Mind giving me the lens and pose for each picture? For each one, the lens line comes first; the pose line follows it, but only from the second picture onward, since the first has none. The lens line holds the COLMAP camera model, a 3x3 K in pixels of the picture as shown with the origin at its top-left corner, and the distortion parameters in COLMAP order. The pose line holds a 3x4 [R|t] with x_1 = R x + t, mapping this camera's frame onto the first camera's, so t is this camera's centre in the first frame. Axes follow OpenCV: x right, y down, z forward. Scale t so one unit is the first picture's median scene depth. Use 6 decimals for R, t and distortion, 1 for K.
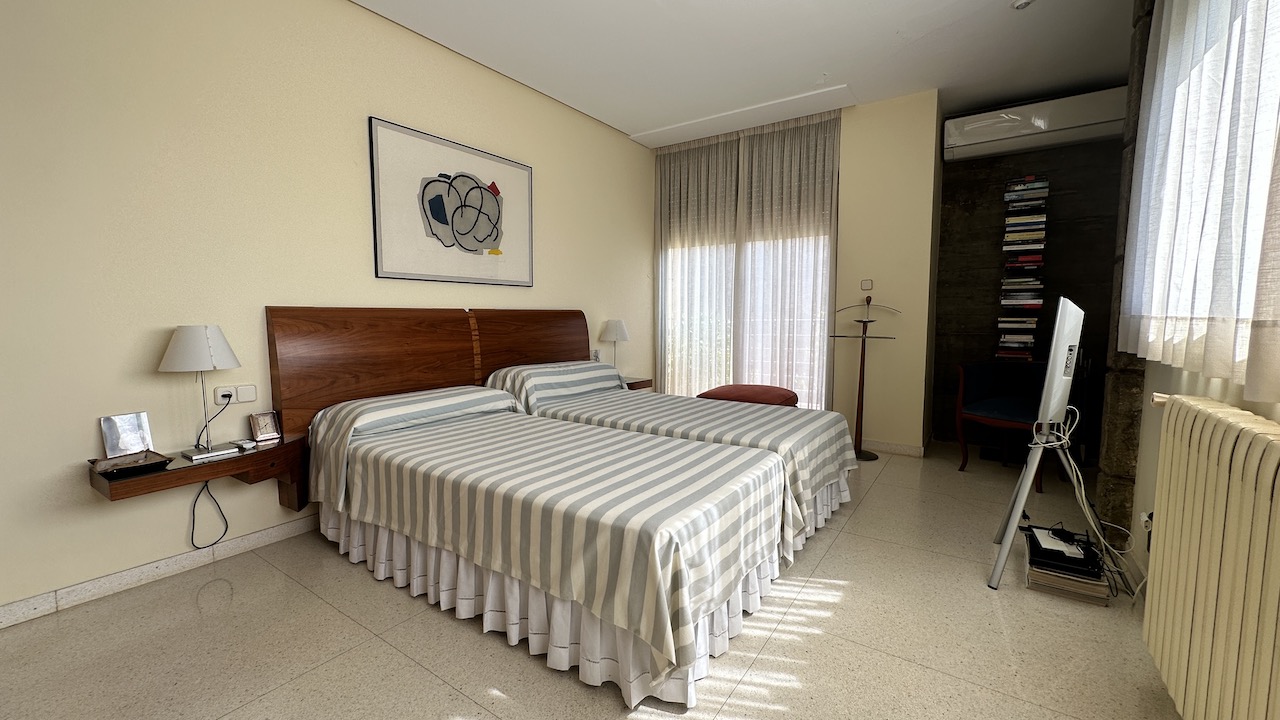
lens RADIAL K [[513.2, 0, 639.3], [0, 513.2, 358.7], [0, 0, 1]] dist [0.002205, 0.000574]
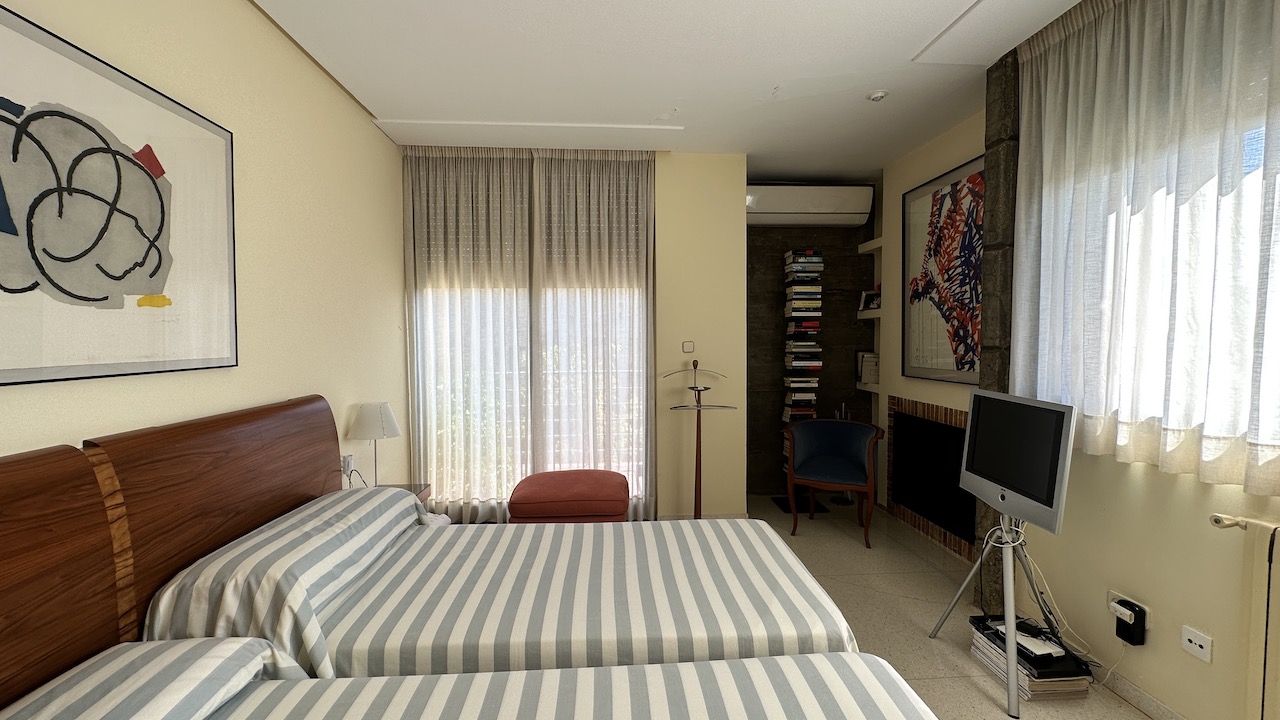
lens RADIAL K [[513.2, 0, 640.8], [0, 513.2, 358.6], [0, 0, 1]] dist [0.002205, 0.000574]
pose [[0.784708, -0.029111, 0.619182, -0.215845], [0.056343, 0.998111, -0.024479, -0.116211], [-0.617300, 0.054095, 0.784866, 0.368149]]
